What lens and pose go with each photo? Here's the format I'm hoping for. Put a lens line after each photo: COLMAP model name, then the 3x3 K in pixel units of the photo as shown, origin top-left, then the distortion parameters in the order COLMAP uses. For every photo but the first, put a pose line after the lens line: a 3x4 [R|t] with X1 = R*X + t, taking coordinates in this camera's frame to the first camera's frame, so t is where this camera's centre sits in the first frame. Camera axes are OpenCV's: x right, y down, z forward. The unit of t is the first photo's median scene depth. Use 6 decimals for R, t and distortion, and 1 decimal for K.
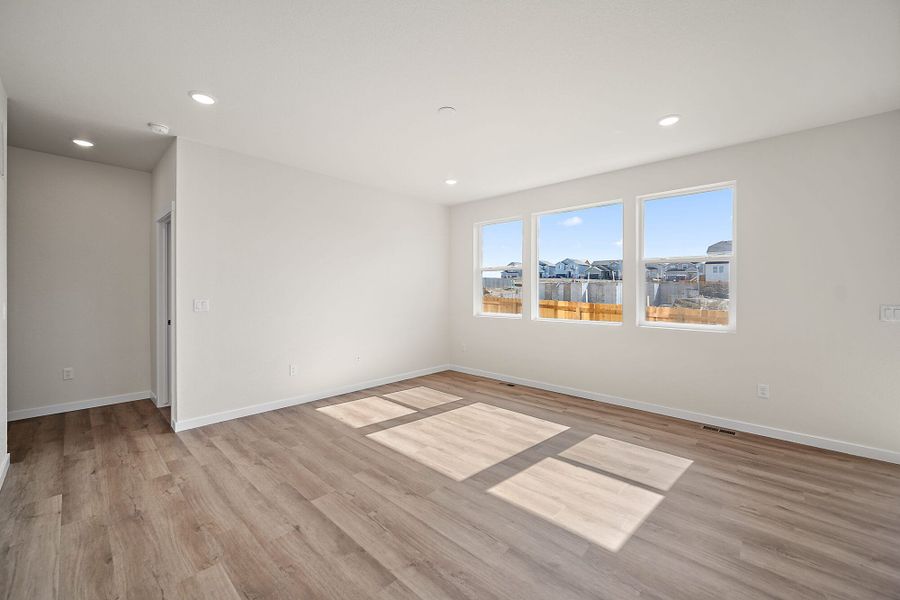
lens RADIAL K [[356.9, 0, 447.2], [0, 356.9, 293.4], [0, 0, 1]] dist [-0.003596, -0.000091]
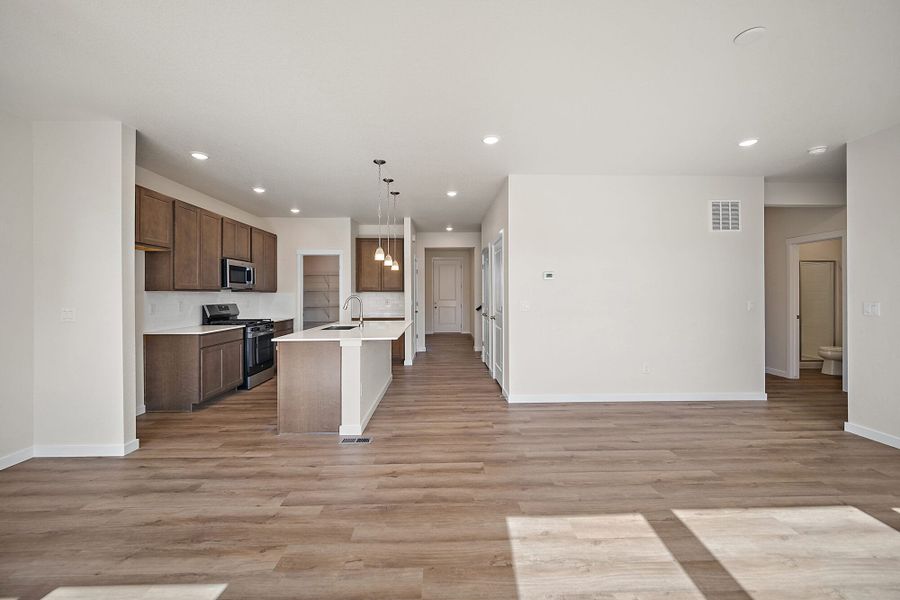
lens RADIAL K [[356.9, 0, 446.2], [0, 356.9, 296.0], [0, 0, 1]] dist [-0.003596, -0.000091]
pose [[-0.711916, 0.002610, -0.702260, 0.941245], [-0.002274, 0.999979, 0.006022, -0.002887], [0.702261, 0.005884, -0.711895, 1.113430]]
